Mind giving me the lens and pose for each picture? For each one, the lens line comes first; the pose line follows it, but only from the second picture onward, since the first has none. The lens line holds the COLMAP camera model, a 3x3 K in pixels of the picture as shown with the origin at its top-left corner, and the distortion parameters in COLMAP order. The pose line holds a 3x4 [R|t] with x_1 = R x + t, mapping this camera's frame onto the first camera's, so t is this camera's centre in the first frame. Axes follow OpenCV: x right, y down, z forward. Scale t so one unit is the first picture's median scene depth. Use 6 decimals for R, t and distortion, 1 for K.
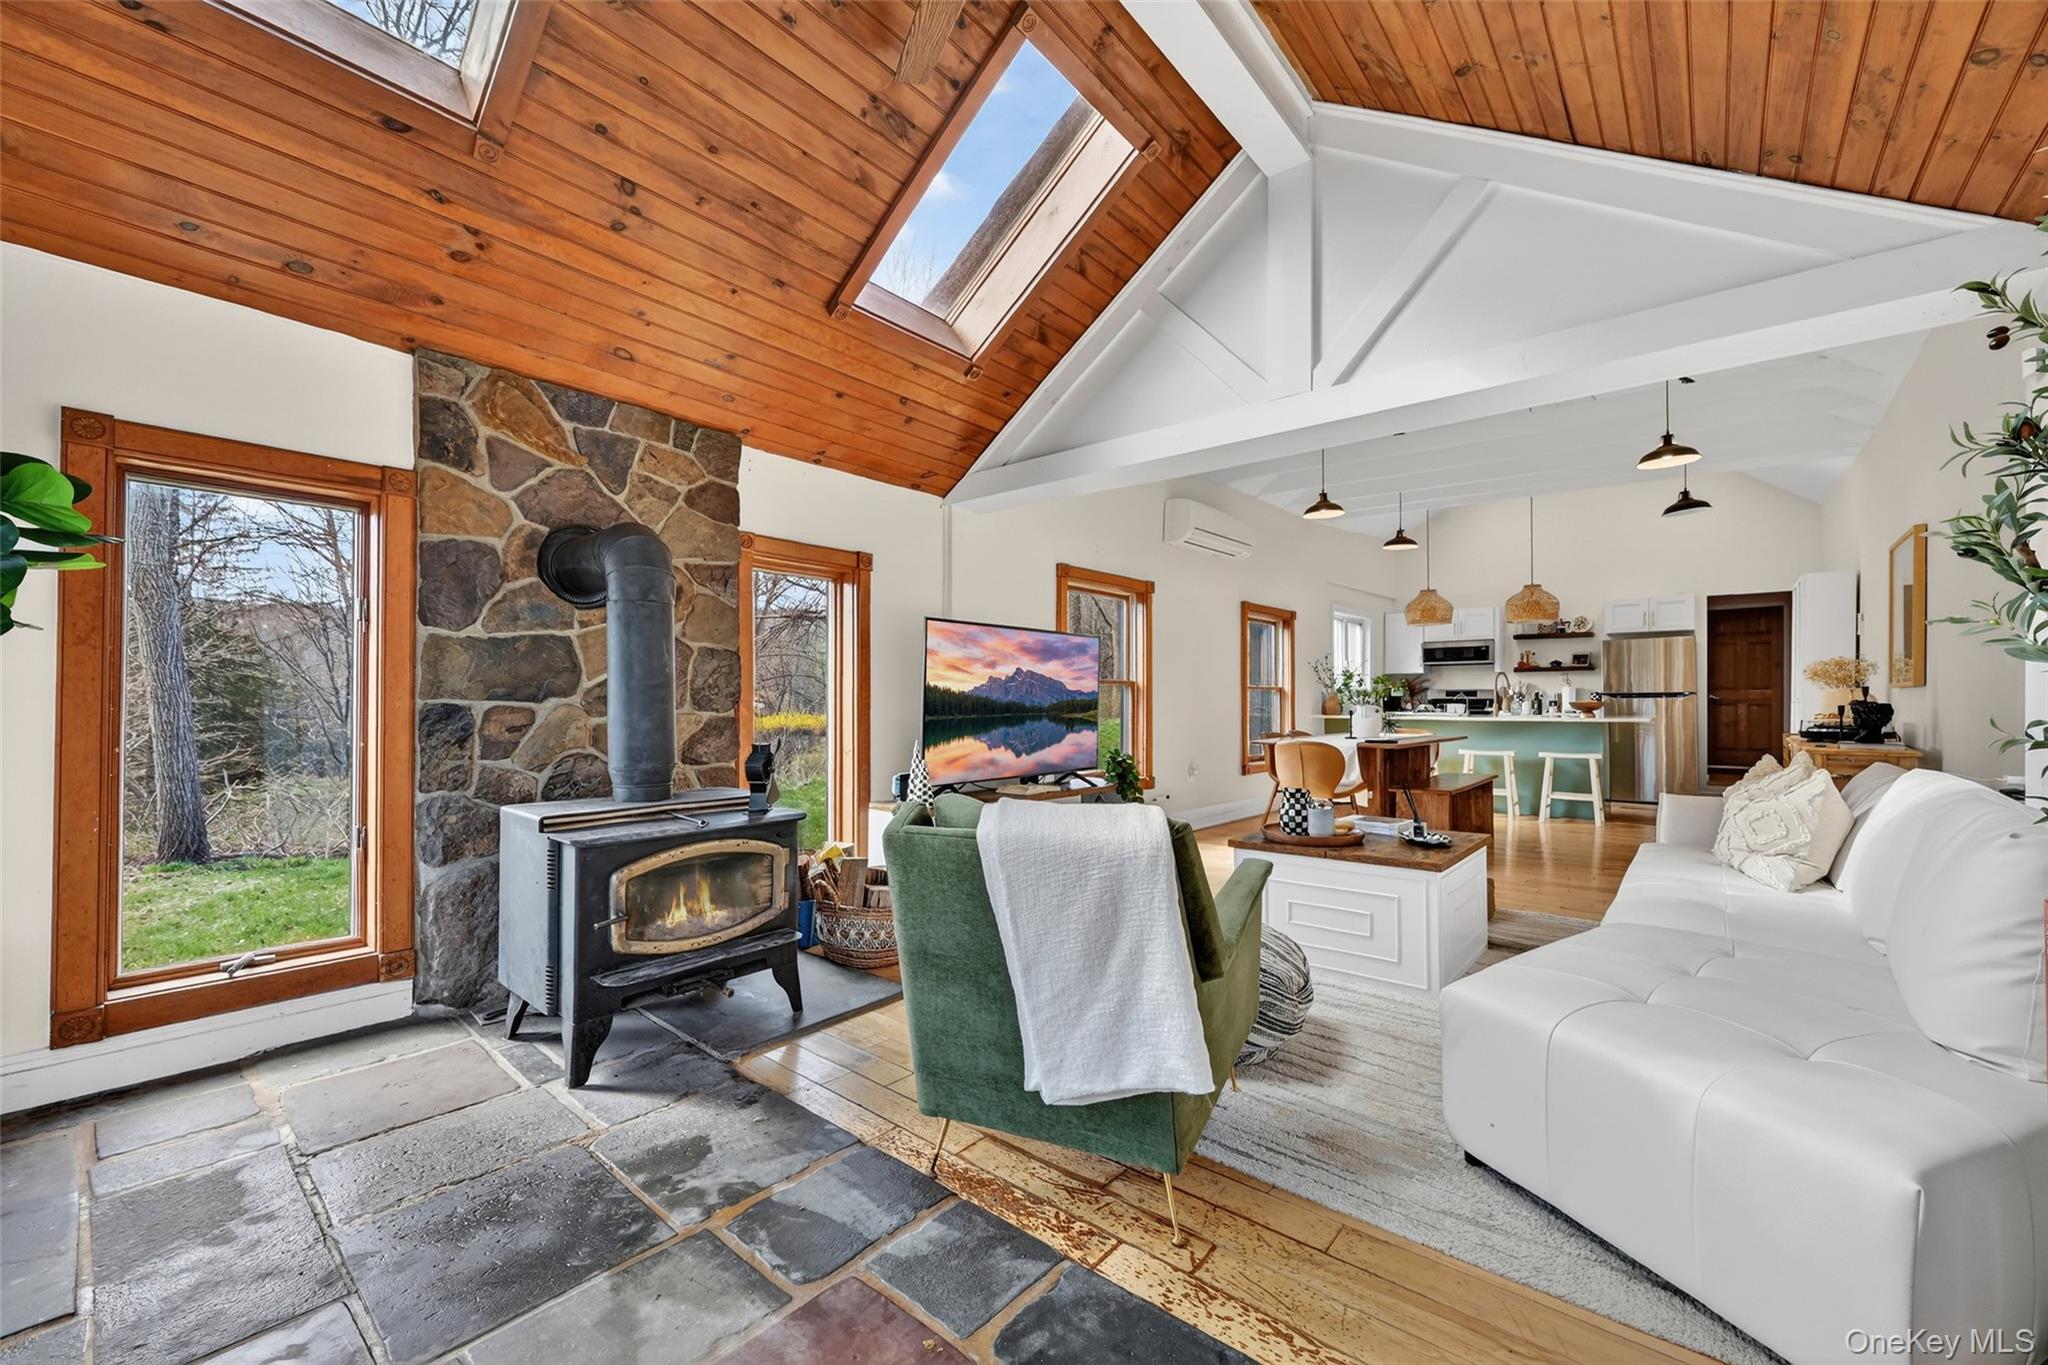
lens RADIAL K [[800.0, 0, 1029.6], [0, 800.0, 693.2], [0, 0, 1]] dist [0.000390, 0.000068]
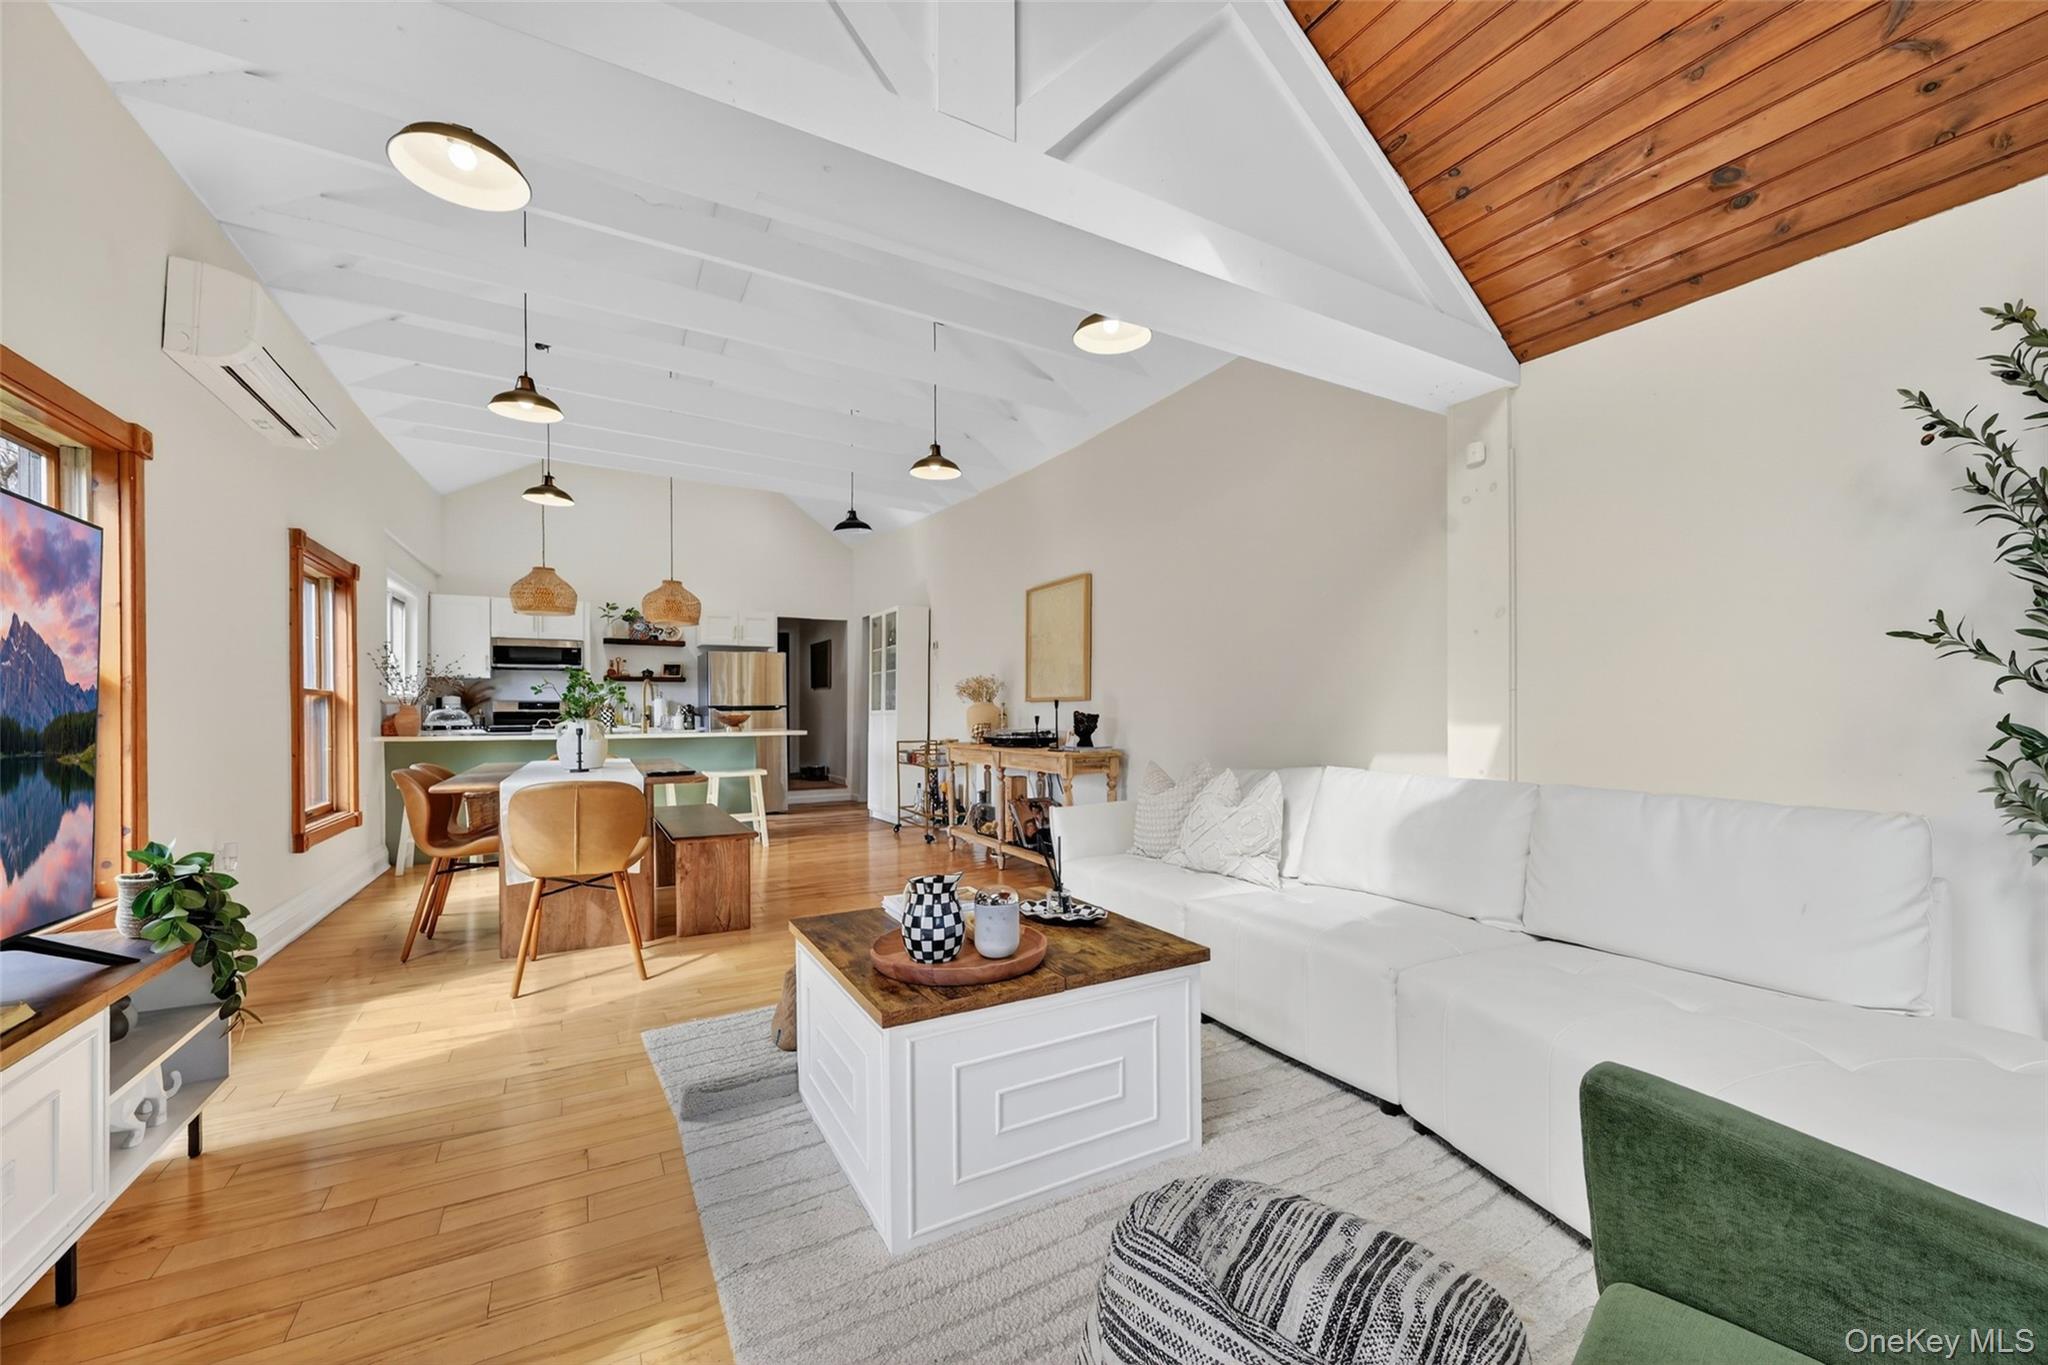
lens RADIAL K [[817.9, 0, 1030.5], [0, 817.9, 707.4], [0, 0, 1]] dist [0.004216, -0.000035]
pose [[0.350294, 0.006455, 0.936618, -0.089783], [-0.005298, 0.999974, -0.004910, 0.006013], [-0.936625, -0.003242, 0.350319, 0.408610]]
